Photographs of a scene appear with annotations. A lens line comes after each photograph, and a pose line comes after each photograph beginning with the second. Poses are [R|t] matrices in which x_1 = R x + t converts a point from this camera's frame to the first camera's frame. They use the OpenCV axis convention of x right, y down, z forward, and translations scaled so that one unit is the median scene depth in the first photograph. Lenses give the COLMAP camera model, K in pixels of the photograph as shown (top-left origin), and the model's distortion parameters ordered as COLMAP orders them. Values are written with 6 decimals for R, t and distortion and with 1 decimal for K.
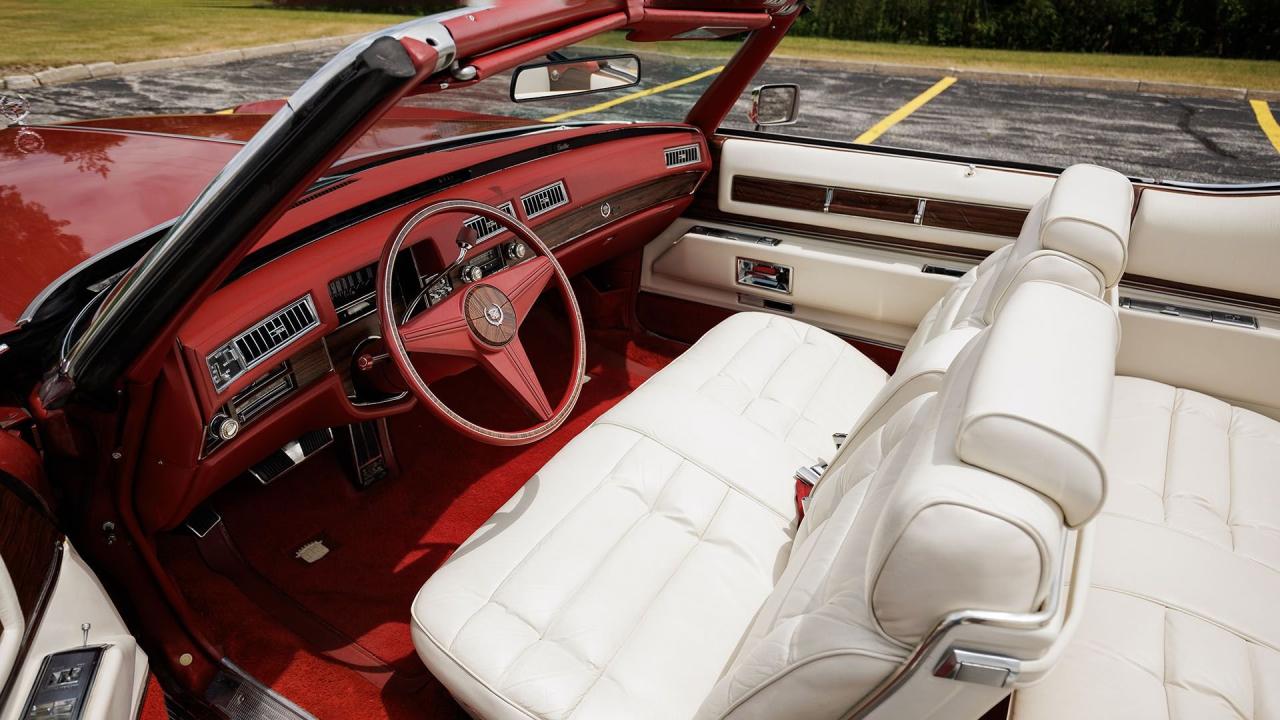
lens RADIAL K [[800.5, 0, 640.1], [0, 800.5, 408.6], [0, 0, 1]] dist [0.004397, 0.002361]
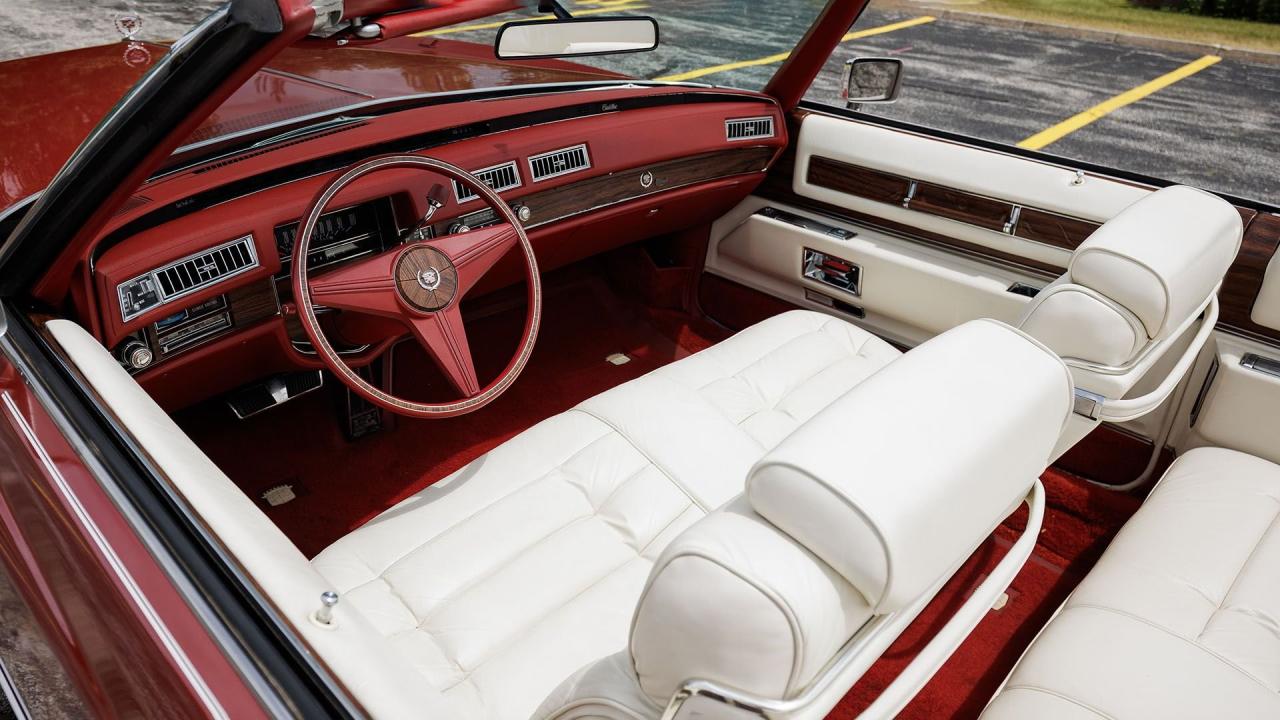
lens RADIAL K [[898.3, 0, 640.0], [0, 898.3, 360.0], [0, 0, 1]] dist [0.046761, -0.026310]
pose [[0.972508, 0.142084, -0.184499, 0.151207], [-0.147924, 0.988831, -0.018216, -0.022063], [0.179850, 0.045007, 0.982664, -0.001335]]
